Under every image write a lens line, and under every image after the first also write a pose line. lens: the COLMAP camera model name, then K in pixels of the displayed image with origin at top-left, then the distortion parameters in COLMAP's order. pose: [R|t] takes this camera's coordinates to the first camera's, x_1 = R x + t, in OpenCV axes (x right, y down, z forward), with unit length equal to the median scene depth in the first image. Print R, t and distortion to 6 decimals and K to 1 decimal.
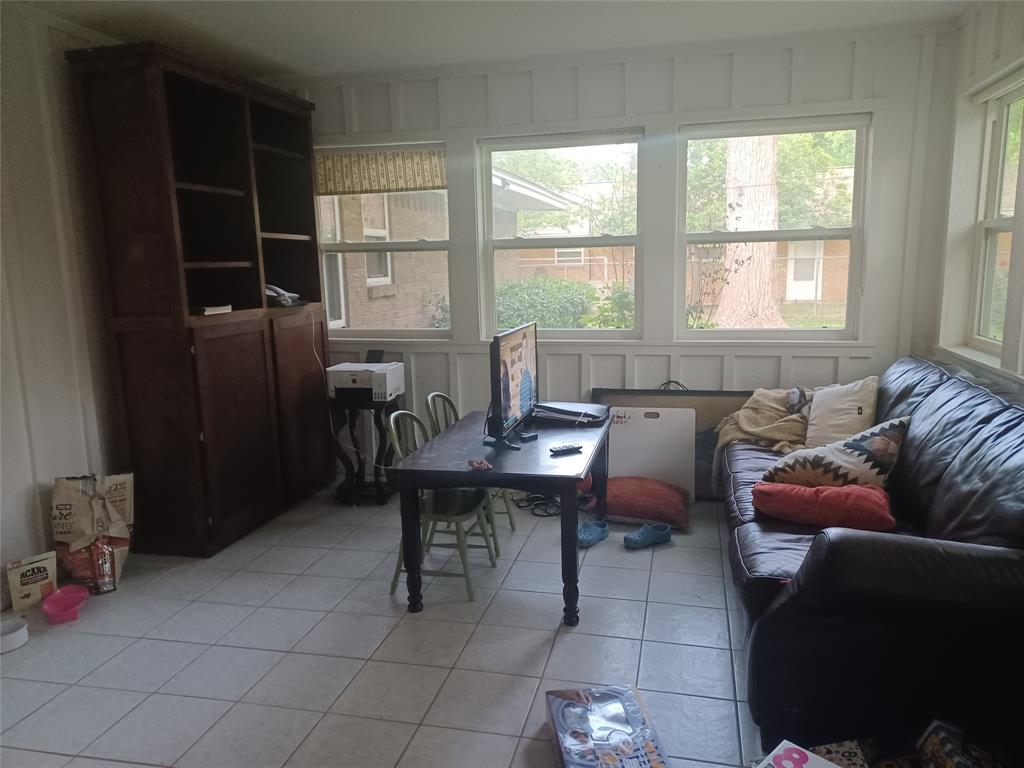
lens RADIAL K [[737.5, 0, 518.5], [0, 737.5, 387.8], [0, 0, 1]] dist [0.055799, -0.036120]
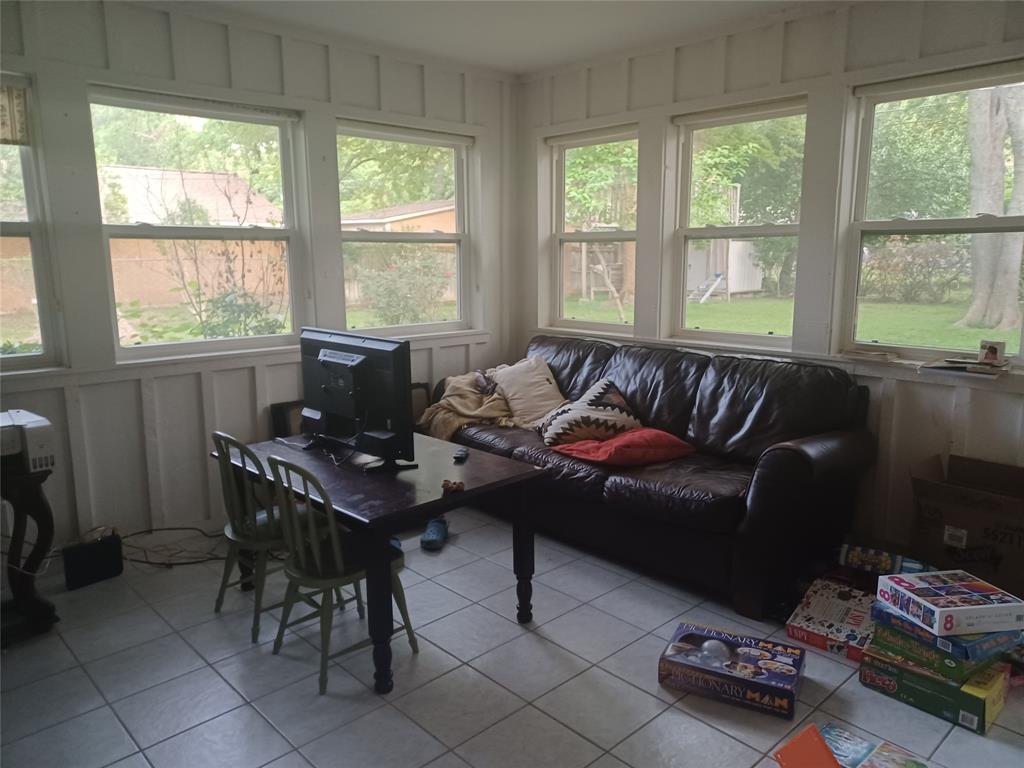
lens RADIAL K [[737.5, 0, 517.2], [0, 737.5, 388.4], [0, 0, 1]] dist [0.055799, -0.036120]
pose [[0.539745, -0.131480, 0.831497, -0.537849], [0.137774, 0.988207, 0.066827, -0.042100], [-0.830478, 0.078490, 0.551494, 0.326823]]
